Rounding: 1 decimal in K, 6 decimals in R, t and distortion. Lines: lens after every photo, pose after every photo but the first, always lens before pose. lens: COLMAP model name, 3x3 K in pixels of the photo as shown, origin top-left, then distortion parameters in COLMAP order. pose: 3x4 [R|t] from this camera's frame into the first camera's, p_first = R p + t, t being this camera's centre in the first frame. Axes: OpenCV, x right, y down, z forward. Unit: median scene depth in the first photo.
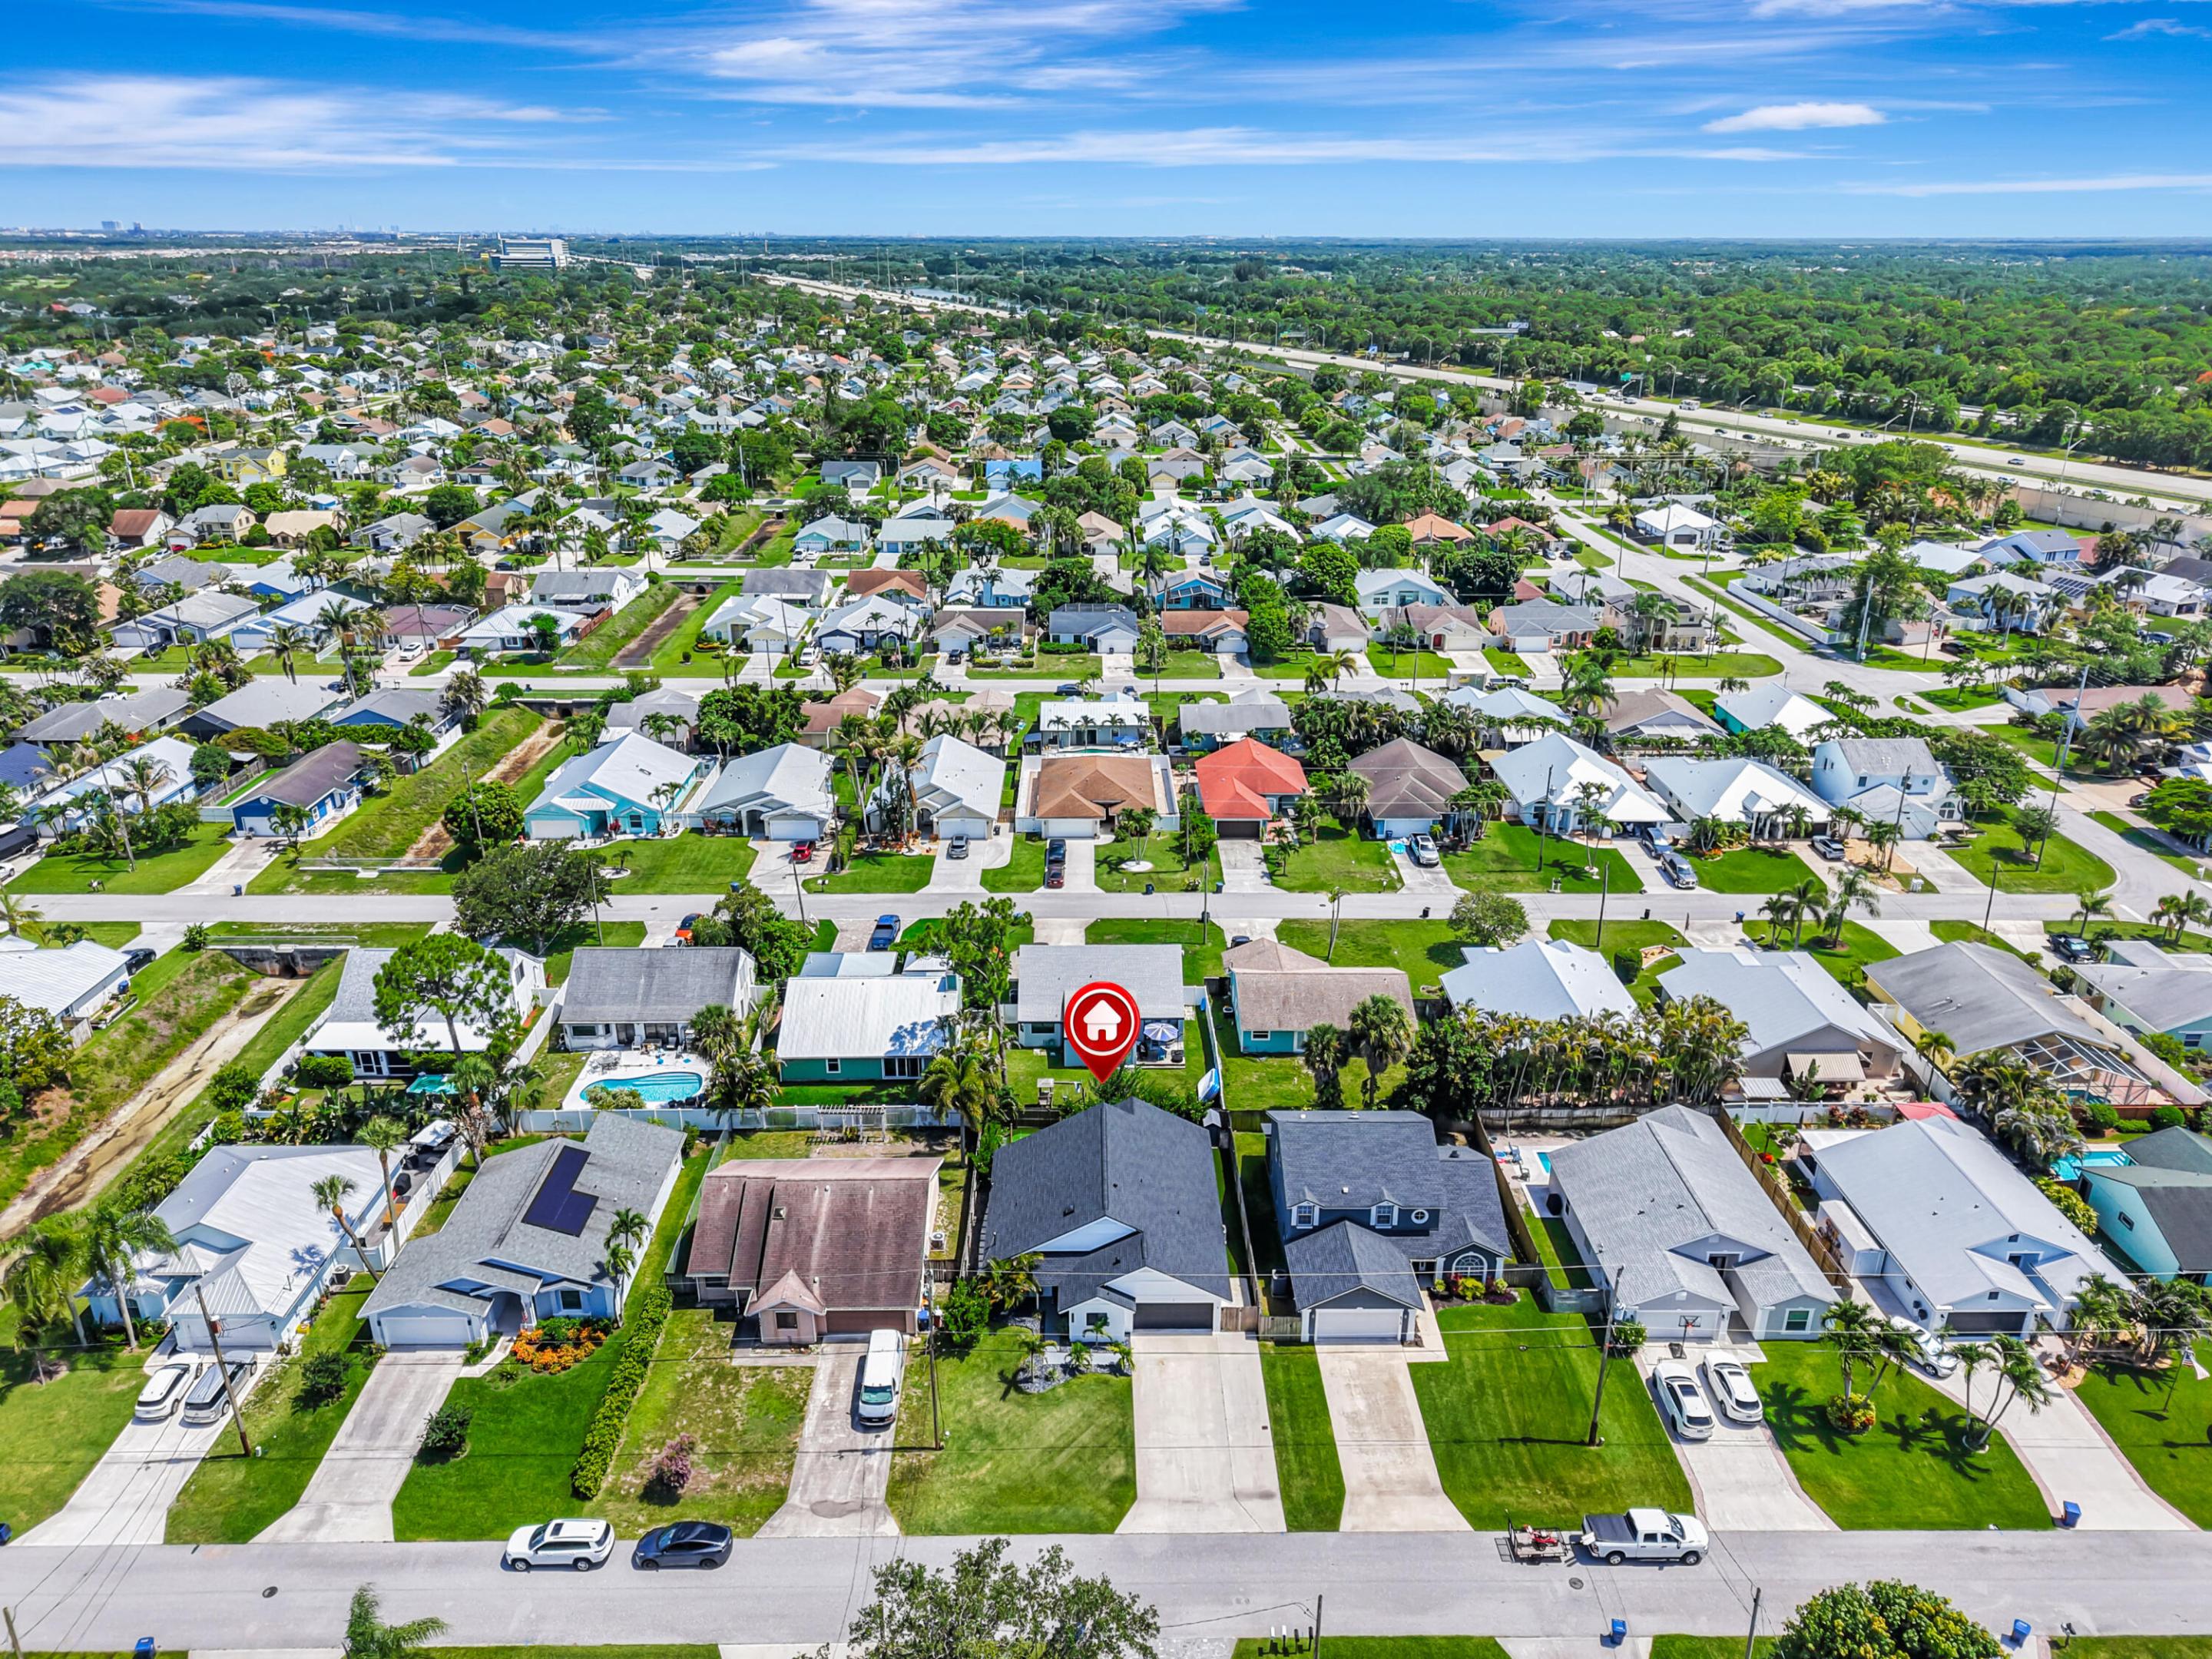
lens RADIAL K [[1486.7, 0, 1102.0], [0, 1486.7, 825.9], [0, 0, 1]] dist [0.013580, -0.007112]
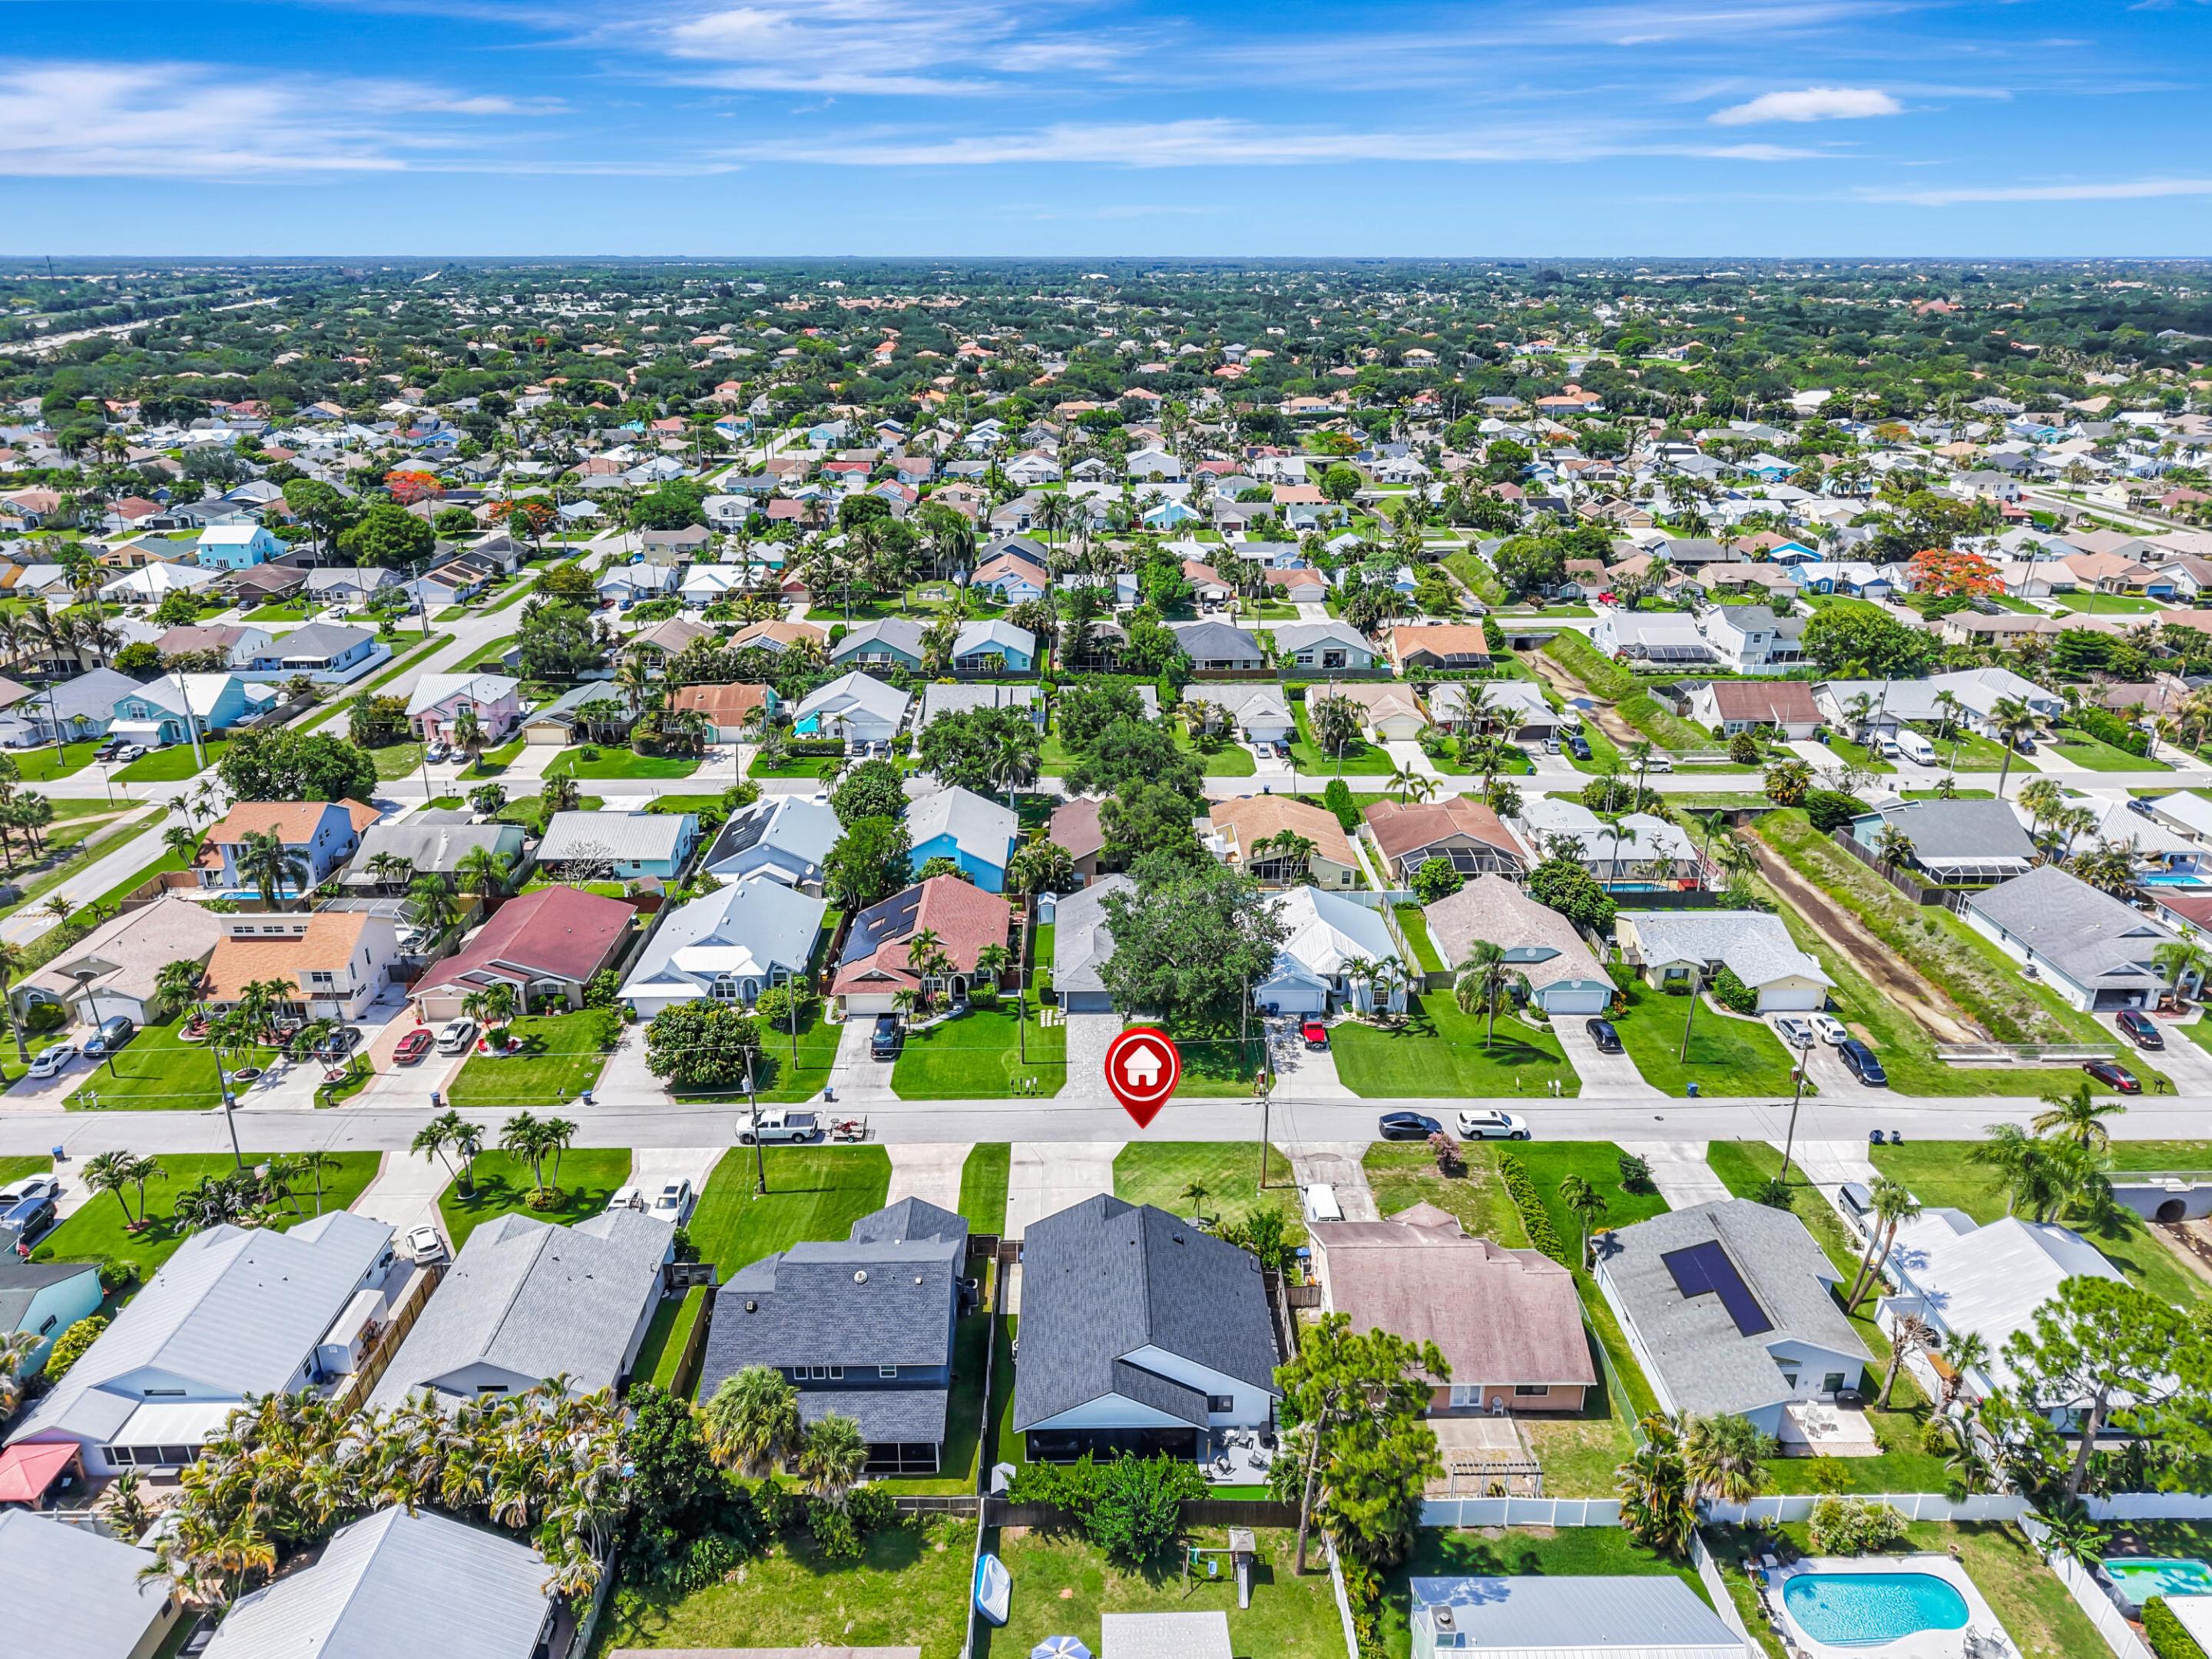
lens RADIAL K [[1486.7, 0, 1102.0], [0, 1486.7, 825.9], [0, 0, 1]] dist [0.013580, -0.007112]
pose [[-0.999985, -0.001032, -0.005367, 0.036758], [-0.004417, 0.731055, 0.682304, -0.655427], [0.003219, 0.682318, -0.731049, 1.604138]]
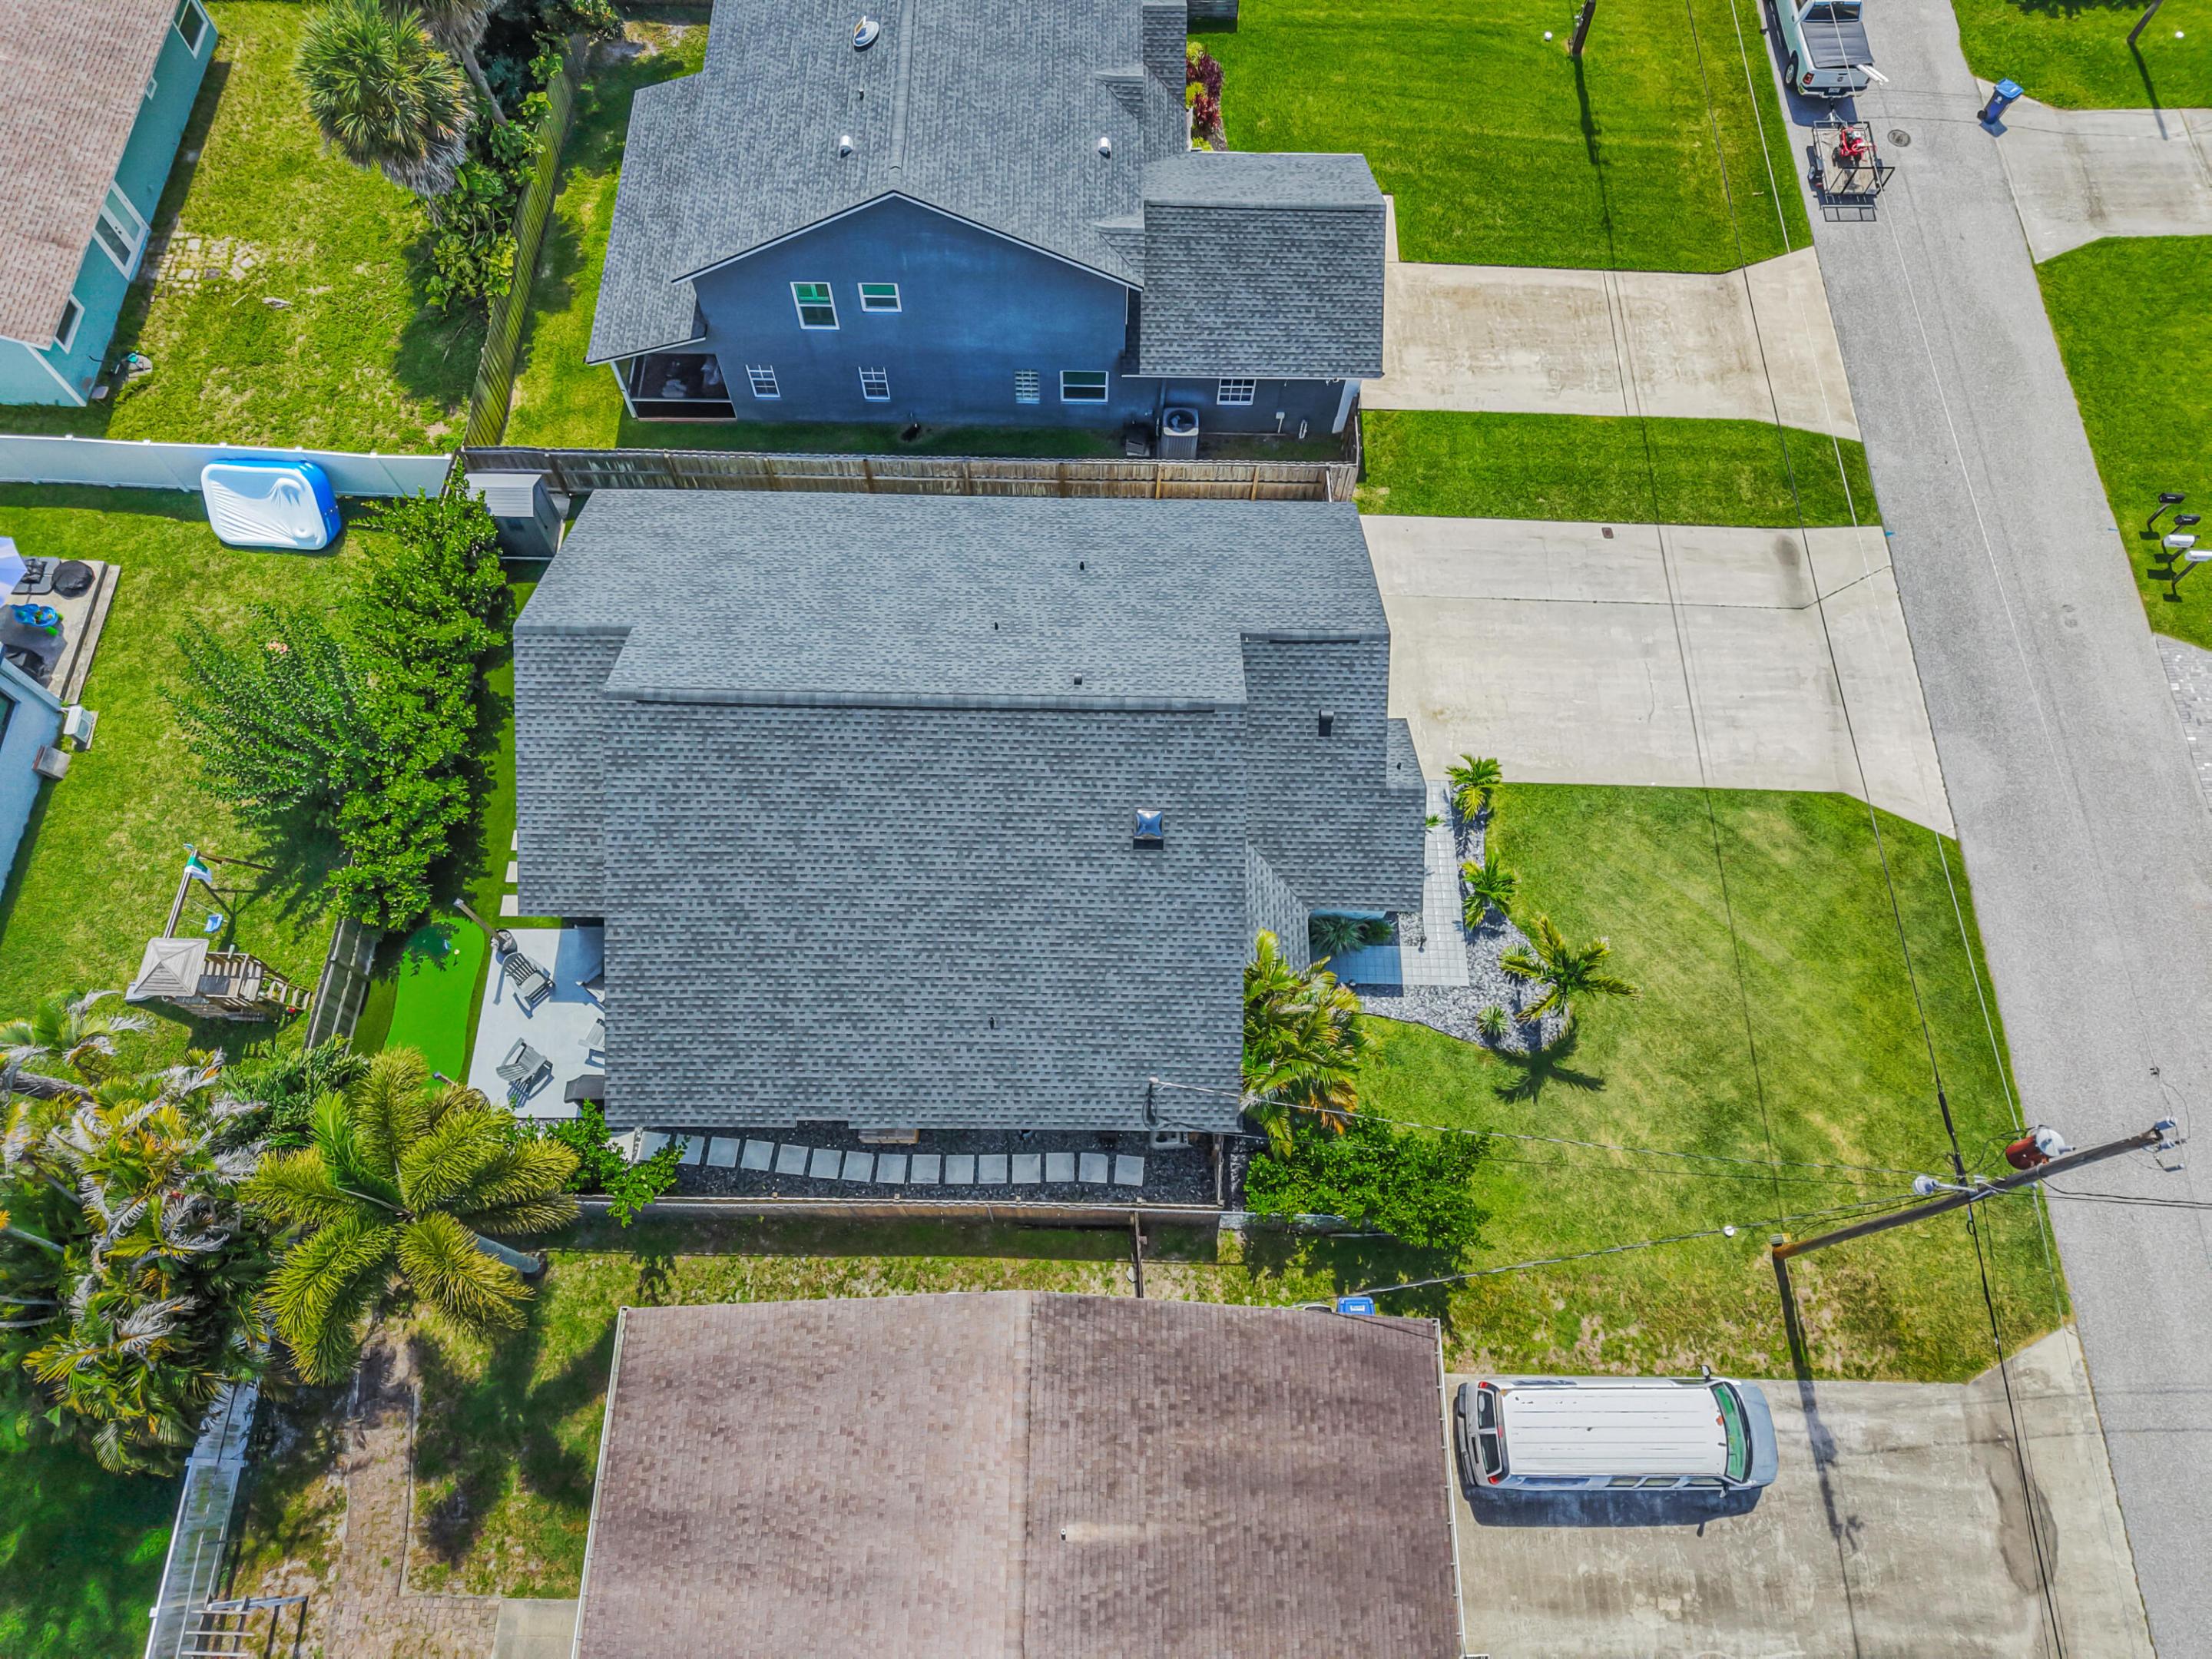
lens RADIAL K [[1490.1, 0, 1099.9], [0, 1490.1, 829.9], [0, 0, 1]] dist [0.012694, -0.004266]
pose [[0.020805, -0.915598, 0.401555, -0.154997], [0.360254, 0.381527, 0.851266, -0.013247], [-0.932622, 0.126952, 0.337785, 0.938079]]
